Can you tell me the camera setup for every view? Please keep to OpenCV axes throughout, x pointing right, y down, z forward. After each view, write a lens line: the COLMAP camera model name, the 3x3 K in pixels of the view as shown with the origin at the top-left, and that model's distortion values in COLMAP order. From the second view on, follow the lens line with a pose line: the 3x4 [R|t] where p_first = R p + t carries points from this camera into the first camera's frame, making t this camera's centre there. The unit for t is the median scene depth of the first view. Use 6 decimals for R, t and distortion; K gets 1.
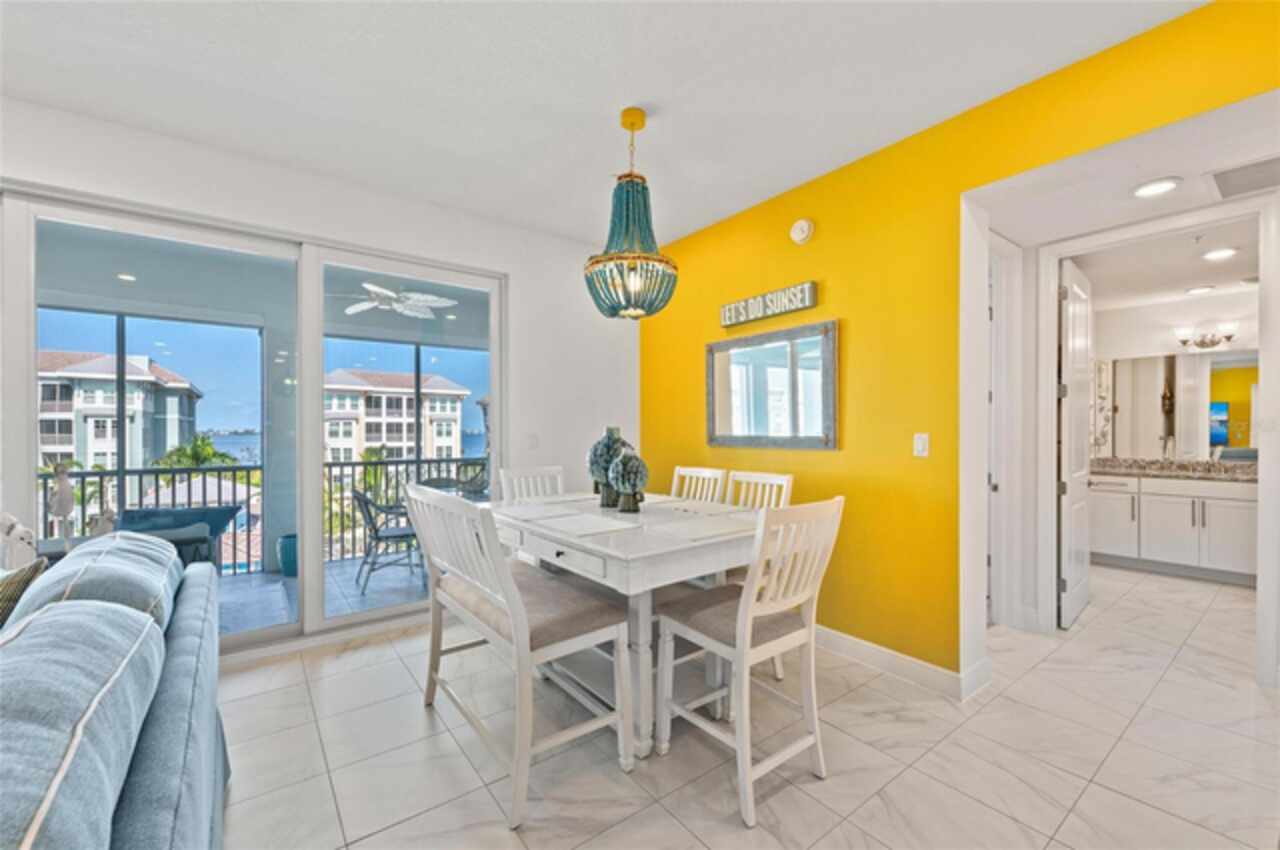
lens RADIAL K [[522.3, 0, 637.7], [0, 522.3, 434.4], [0, 0, 1]] dist [-0.000432, -0.000347]
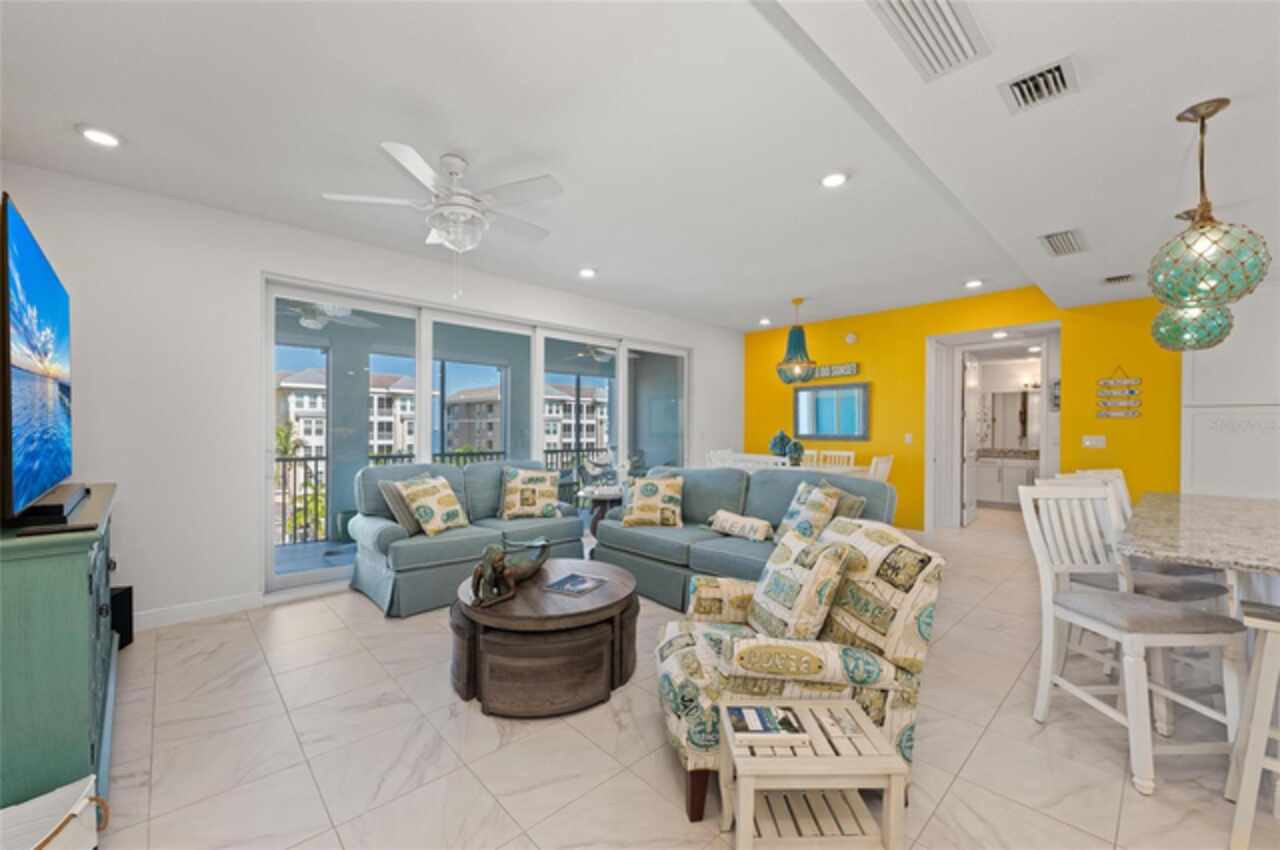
lens RADIAL K [[496.4, 0, 643.9], [0, 496.4, 432.5], [0, 0, 1]] dist [0.002603, -0.002187]
pose [[0.994008, 0.005977, 0.109145, -0.670702], [-0.005633, 0.999978, -0.003465, 0.005279], [-0.109164, 0.002829, 0.994020, -0.828267]]
